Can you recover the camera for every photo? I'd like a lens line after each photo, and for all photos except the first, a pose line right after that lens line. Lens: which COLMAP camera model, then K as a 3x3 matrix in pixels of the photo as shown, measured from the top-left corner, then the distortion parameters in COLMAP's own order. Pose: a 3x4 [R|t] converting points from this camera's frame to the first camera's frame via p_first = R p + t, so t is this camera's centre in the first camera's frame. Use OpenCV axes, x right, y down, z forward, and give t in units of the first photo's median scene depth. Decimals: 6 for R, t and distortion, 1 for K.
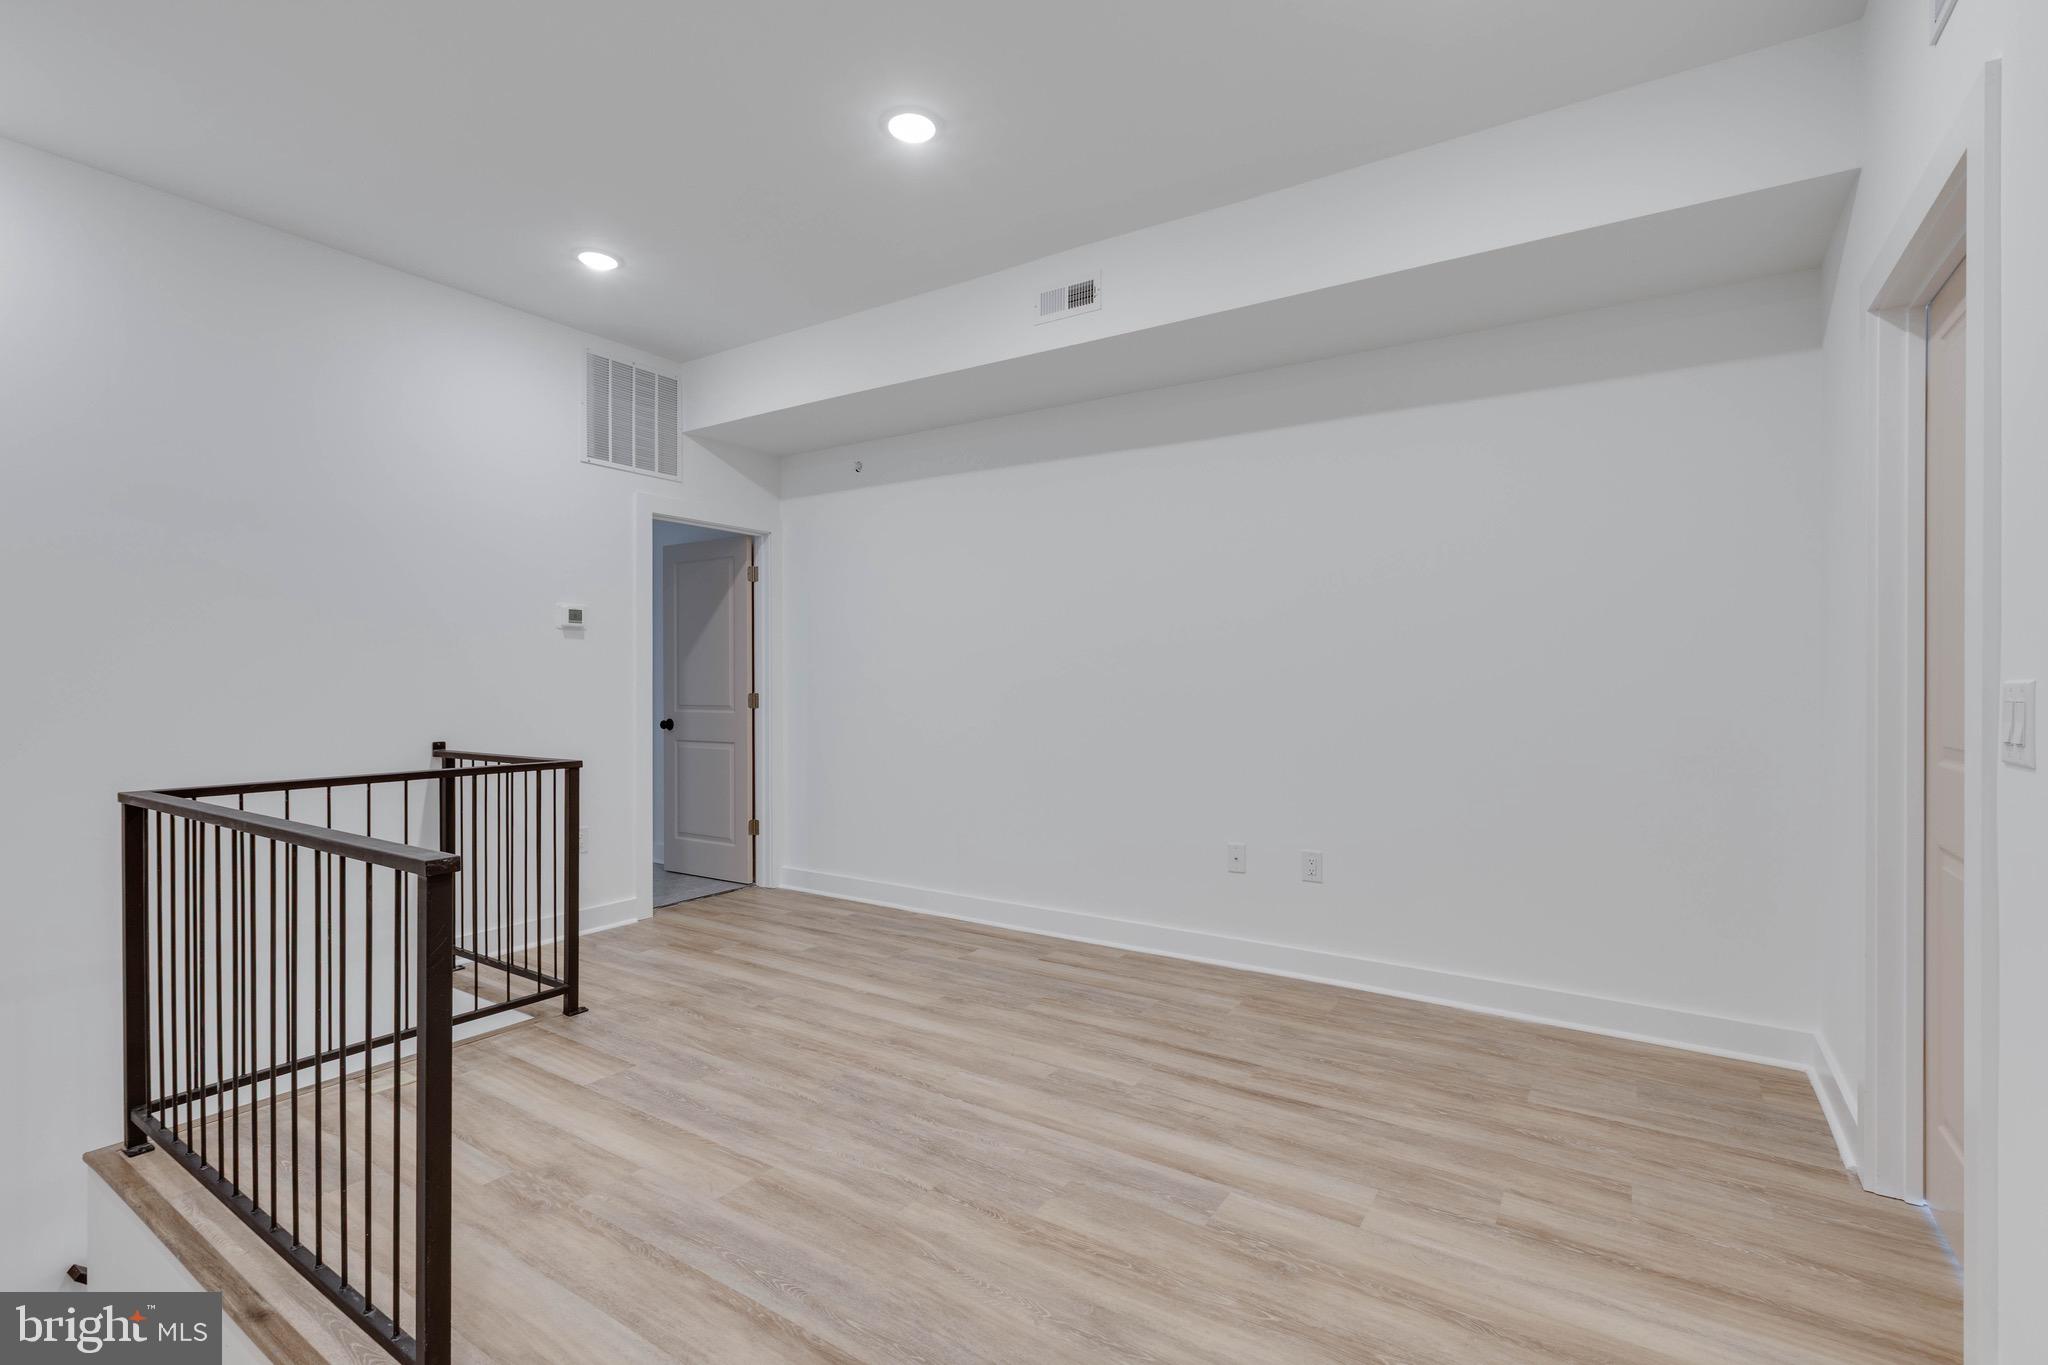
lens RADIAL K [[913.2, 0, 1025.4], [0, 913.2, 683.2], [0, 0, 1]] dist [0.003127, -0.000374]
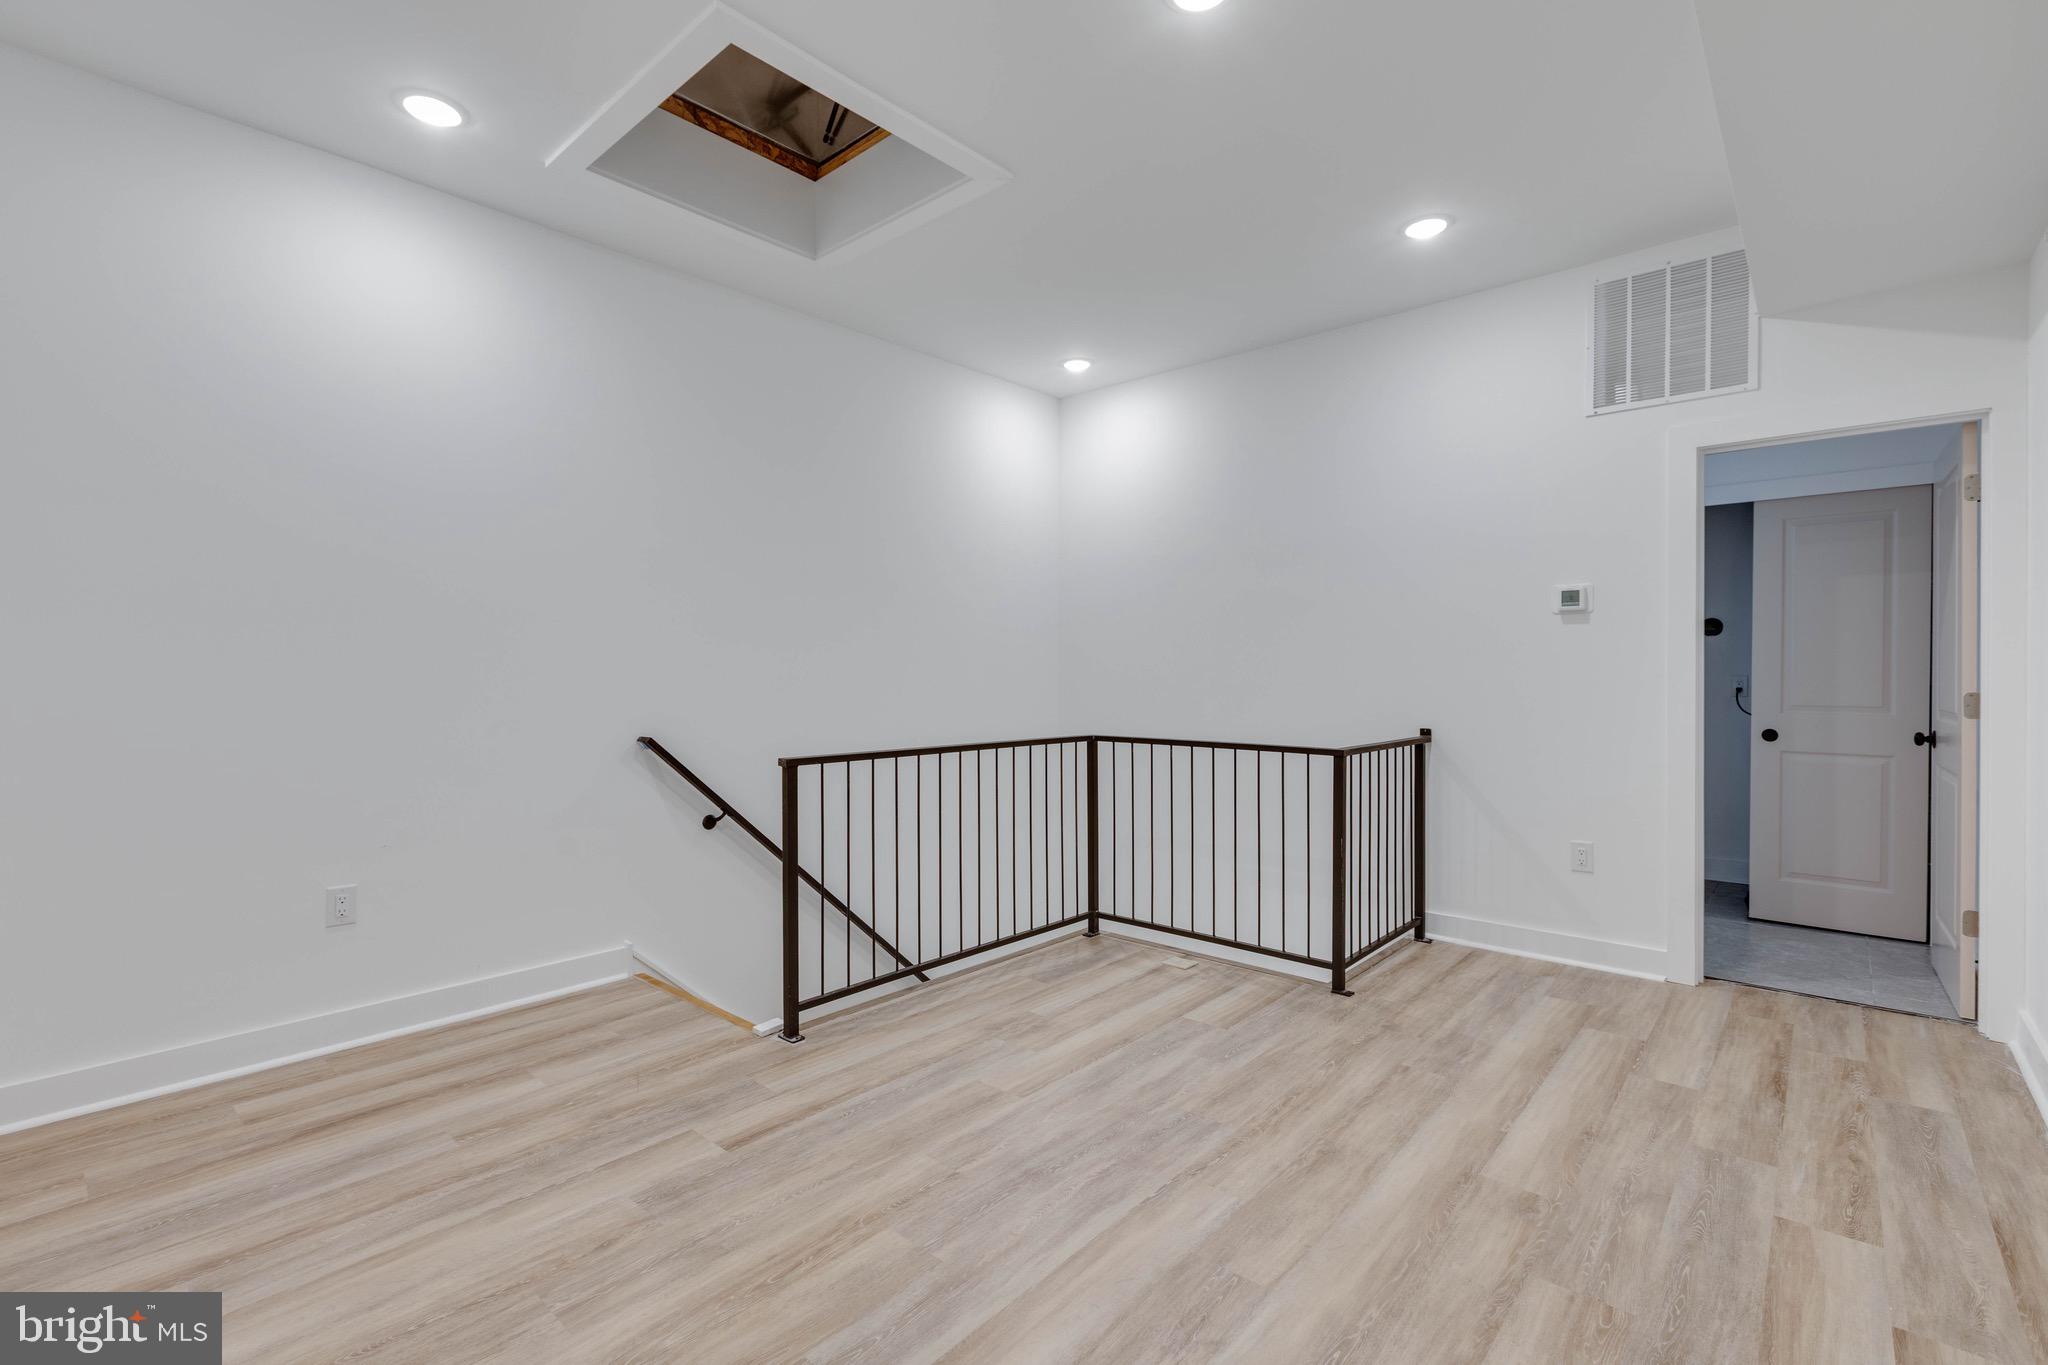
lens RADIAL K [[913.2, 0, 1025.4], [0, 913.2, 683.2], [0, 0, 1]] dist [0.003127, -0.000374]
pose [[-0.128741, 0.009221, -0.991635, 0.616749], [-0.002067, 0.999952, 0.009566, 0.001054], [0.991676, 0.003281, -0.128716, 0.835609]]
